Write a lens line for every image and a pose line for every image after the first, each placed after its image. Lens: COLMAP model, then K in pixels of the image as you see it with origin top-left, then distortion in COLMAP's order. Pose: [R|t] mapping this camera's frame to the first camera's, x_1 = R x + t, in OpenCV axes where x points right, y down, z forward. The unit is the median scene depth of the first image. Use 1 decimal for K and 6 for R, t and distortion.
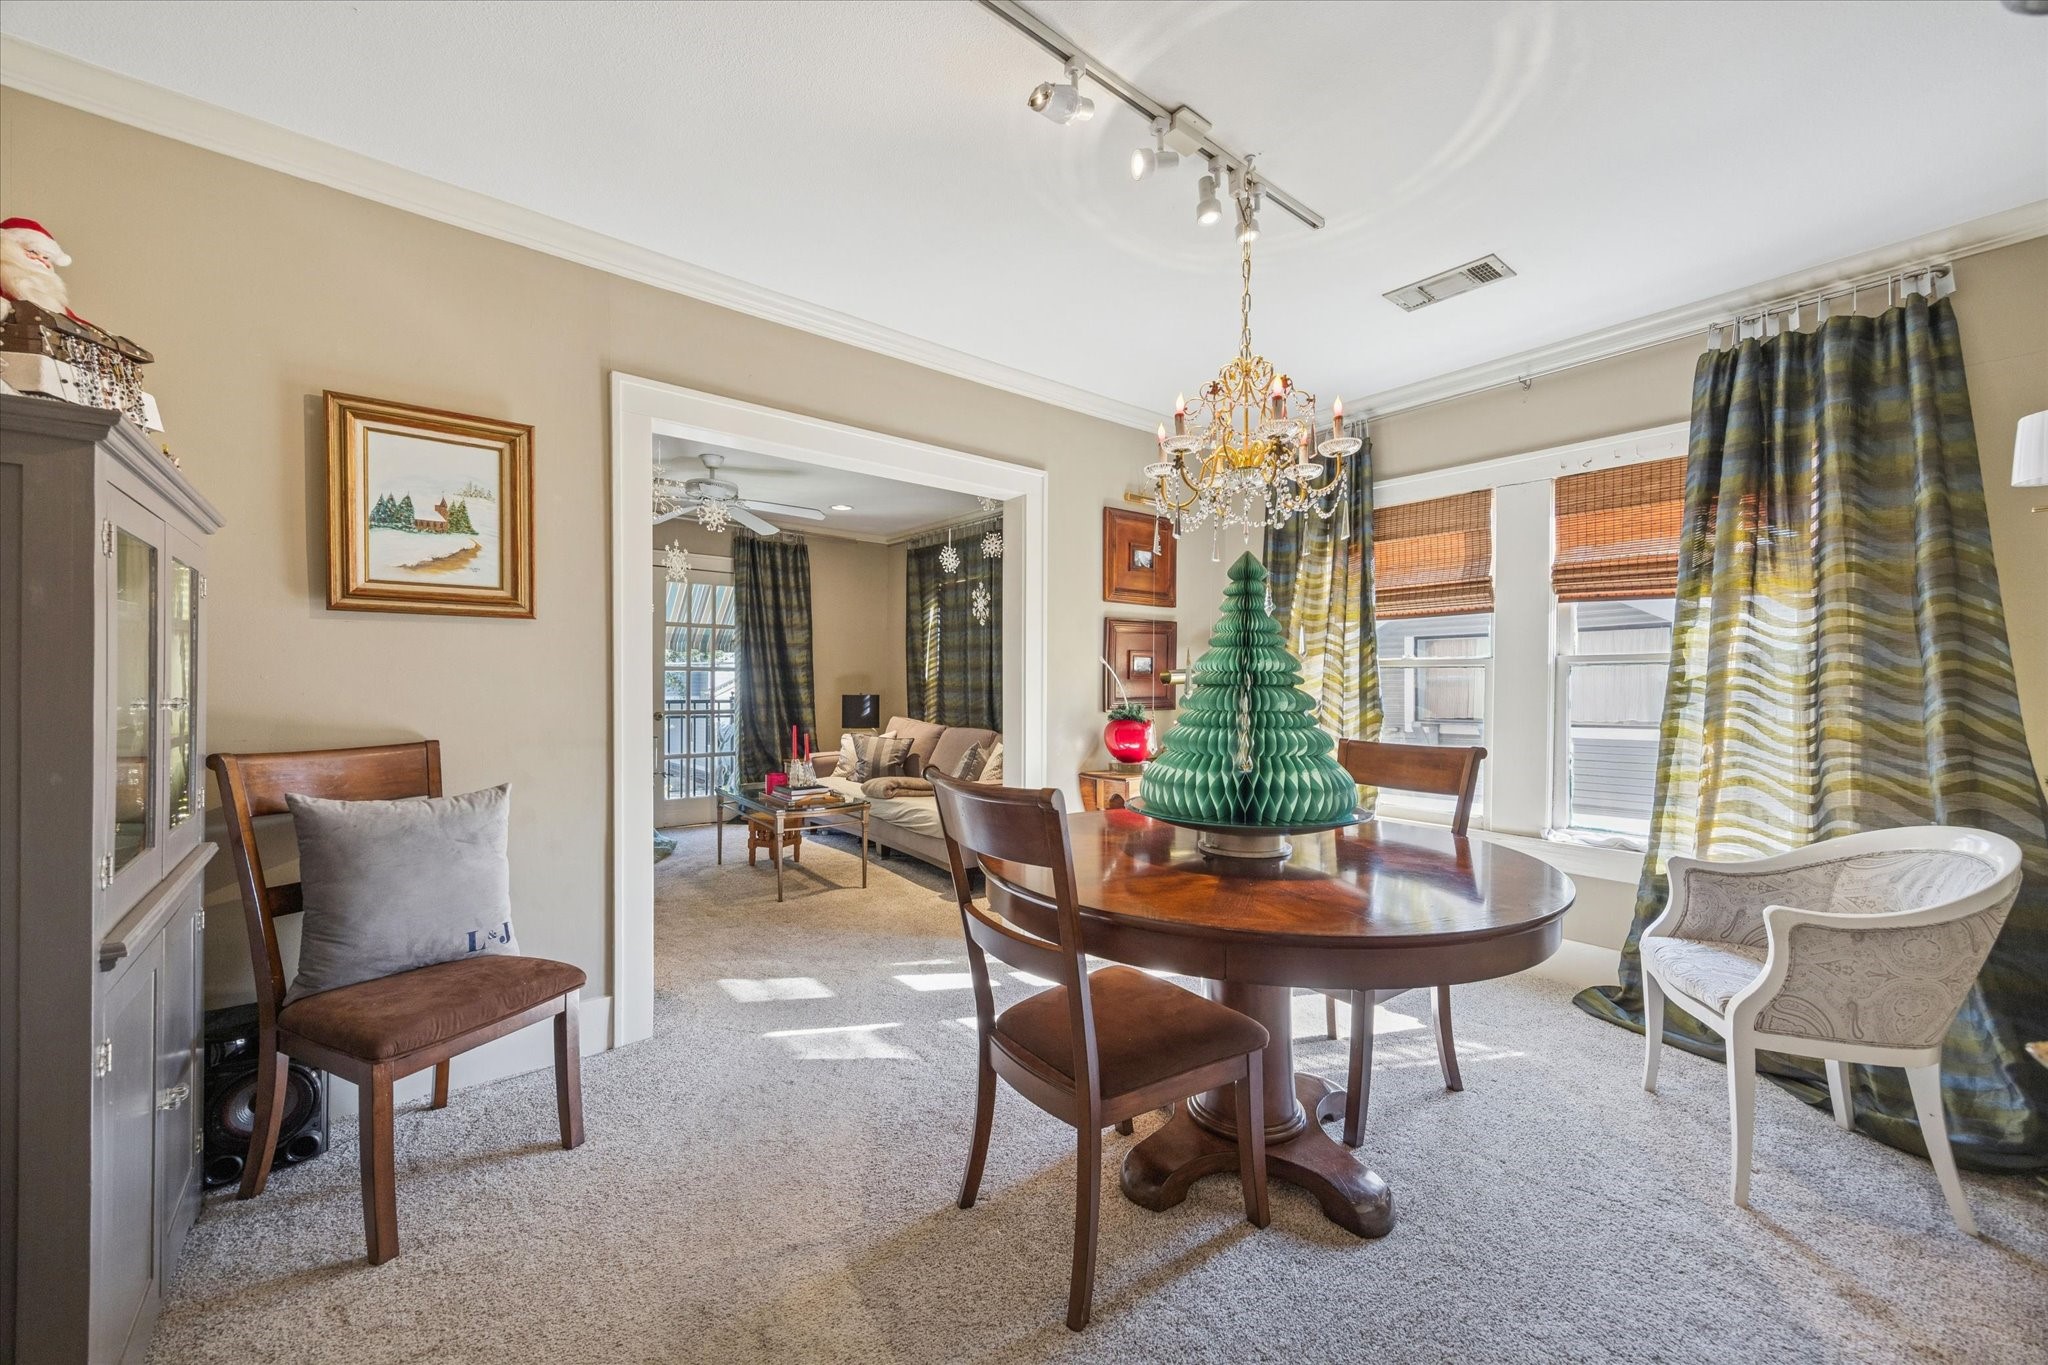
lens RADIAL K [[798.2, 0, 1024.0], [0, 798.2, 682.5], [0, 0, 1]] dist [0.007221, -0.006669]
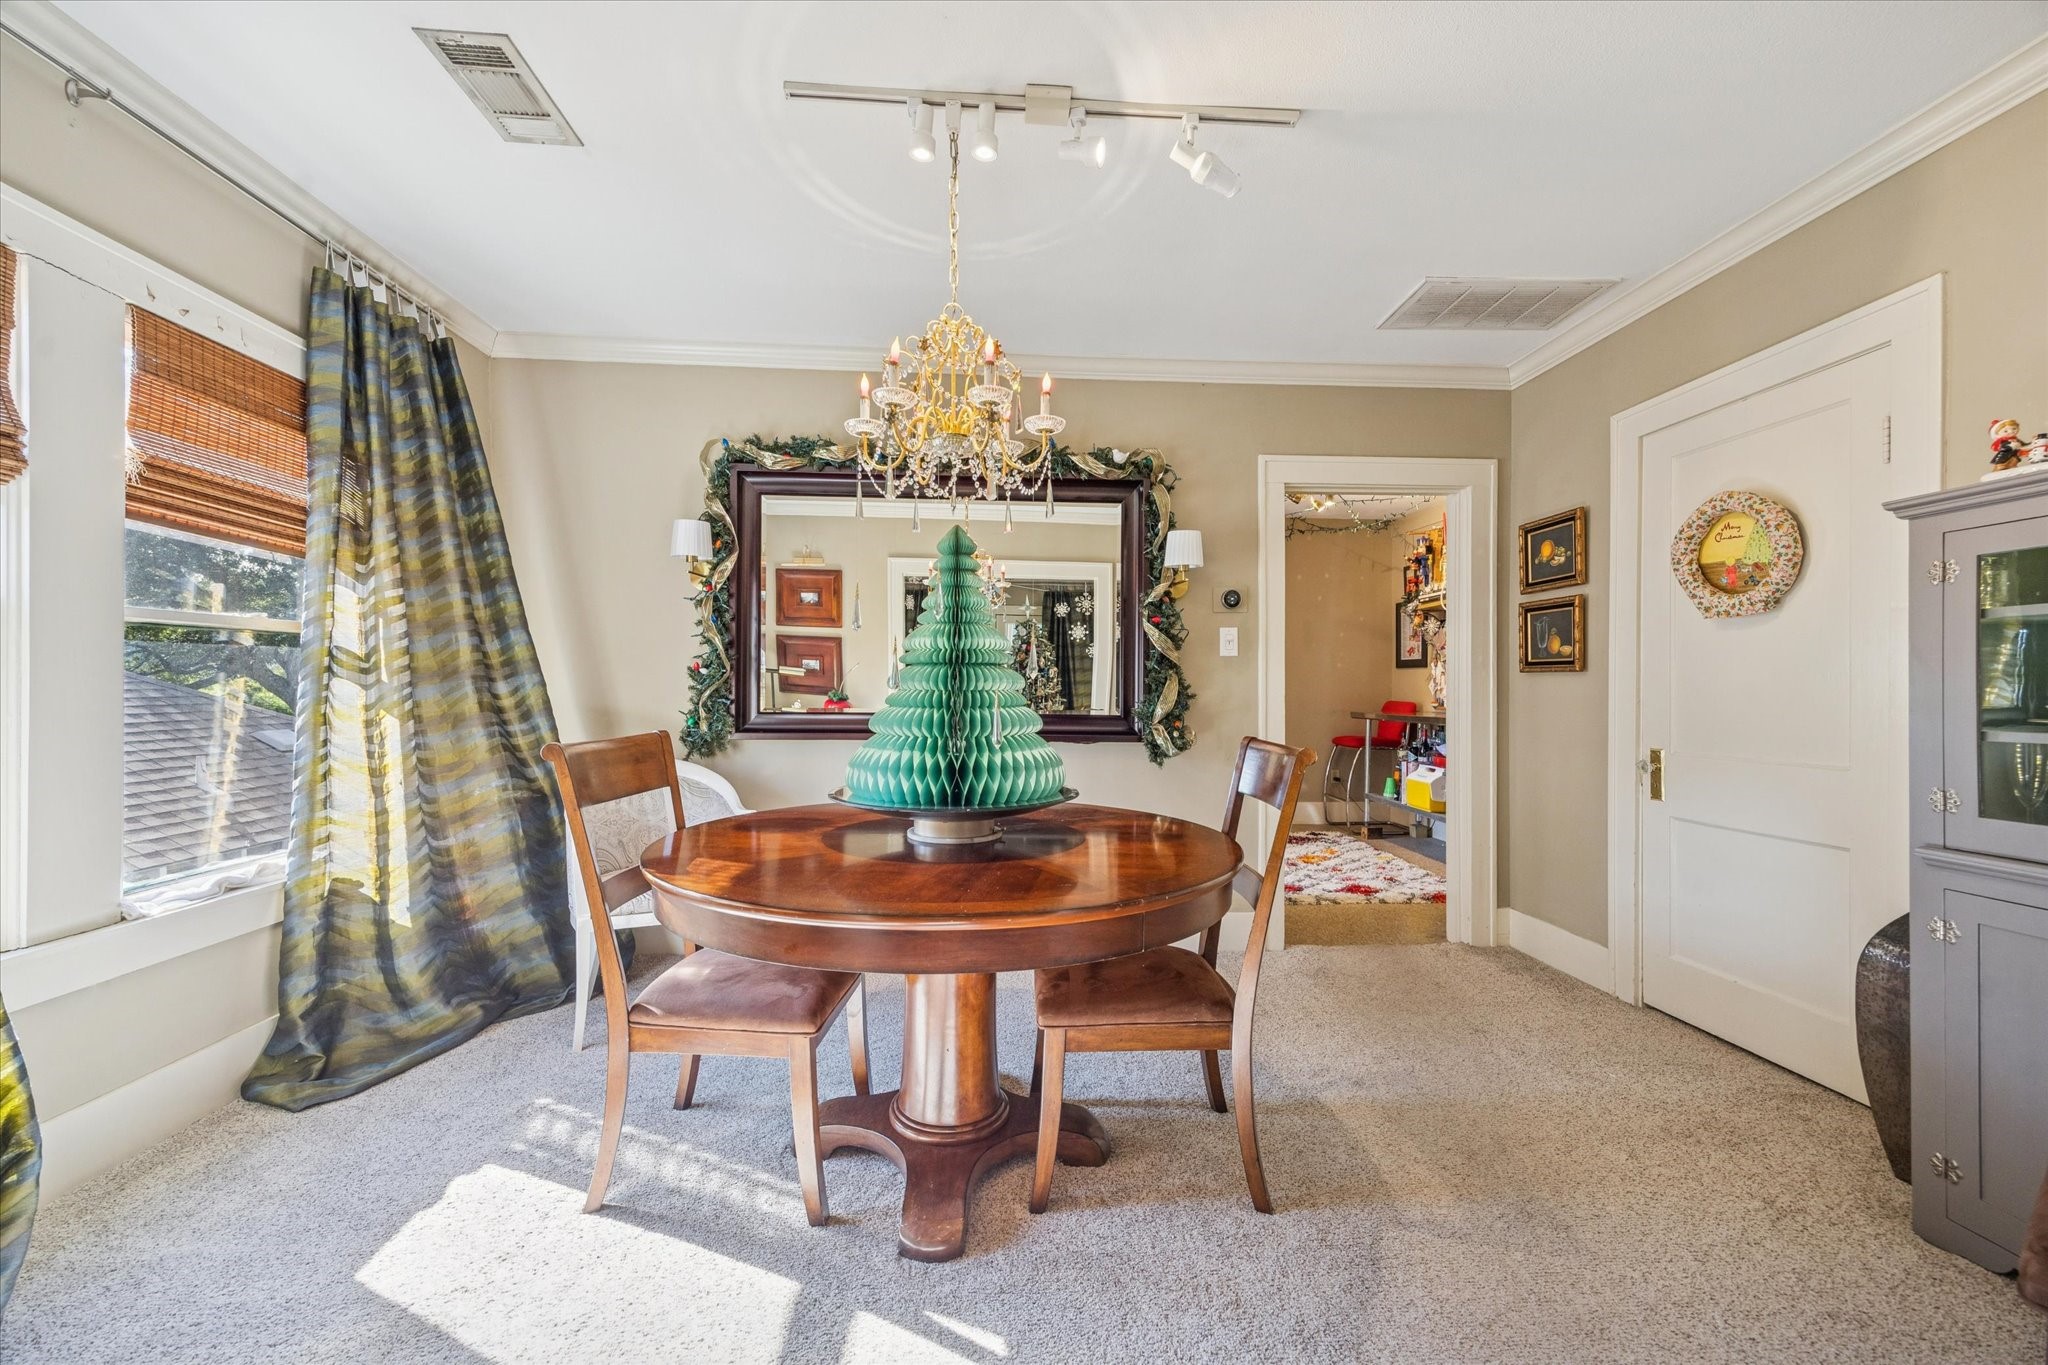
lens RADIAL K [[798.2, 0, 1024.0], [0, 798.2, 682.5], [0, 0, 1]] dist [0.007221, -0.006669]
pose [[-0.808359, -0.007772, 0.588639, -0.221722], [-0.005064, 0.999968, 0.006250, 0.017412], [-0.588669, 0.002071, -0.808372, 1.127175]]
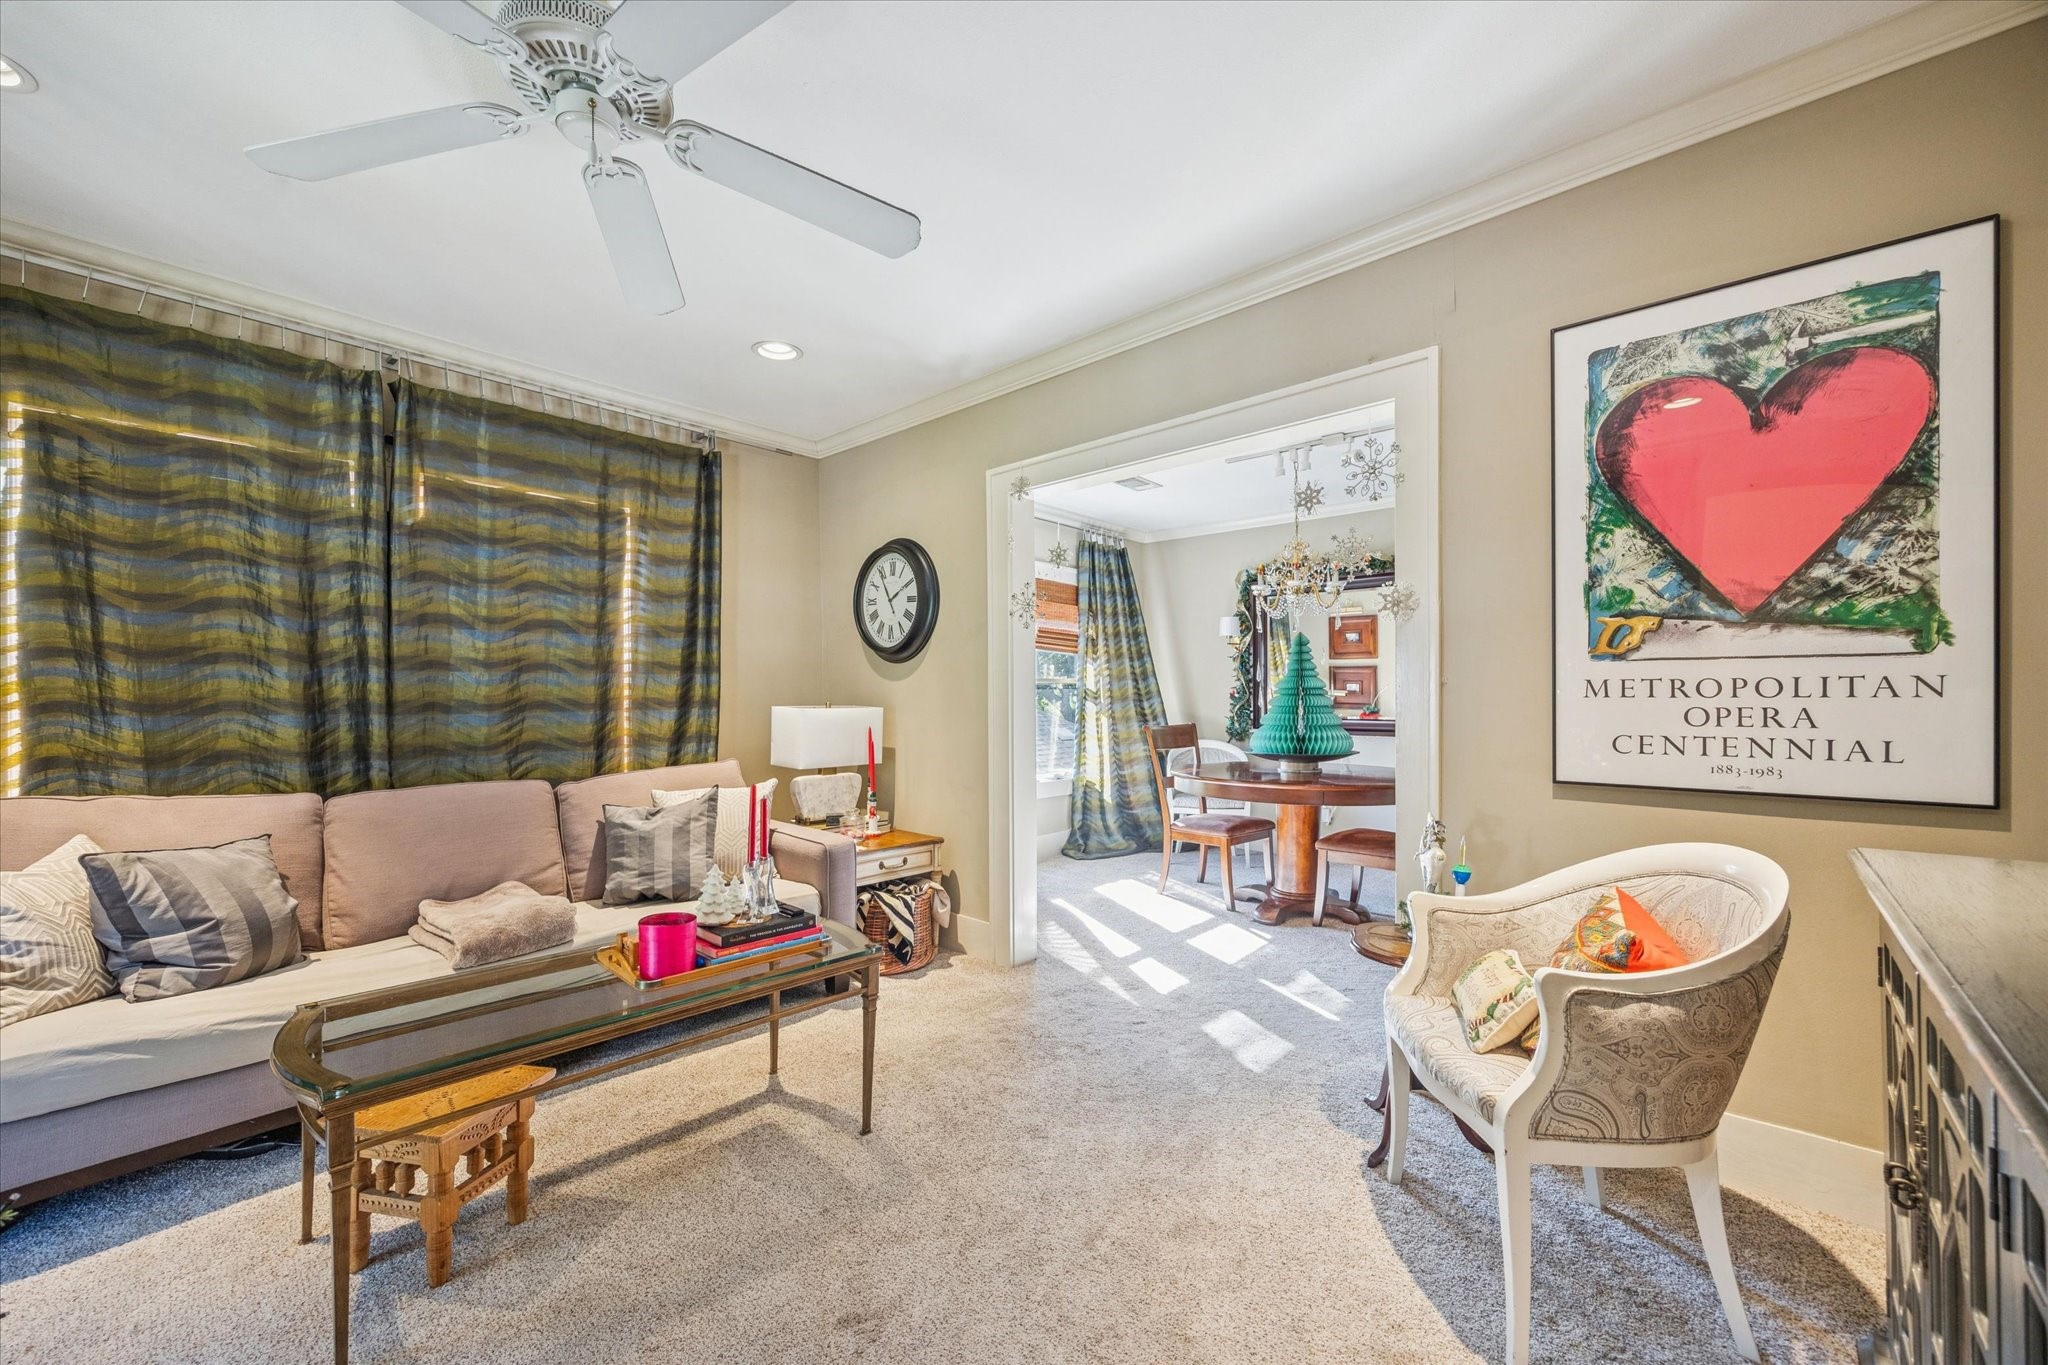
lens RADIAL K [[798.2, 0, 1024.0], [0, 798.2, 682.5], [0, 0, 1]] dist [0.007221, -0.006669]
pose [[-0.156866, 0.011491, 0.987553, -1.129967], [0.004040, 0.999931, -0.010994, -0.002970], [-0.987612, 0.002266, -0.156901, 1.351812]]
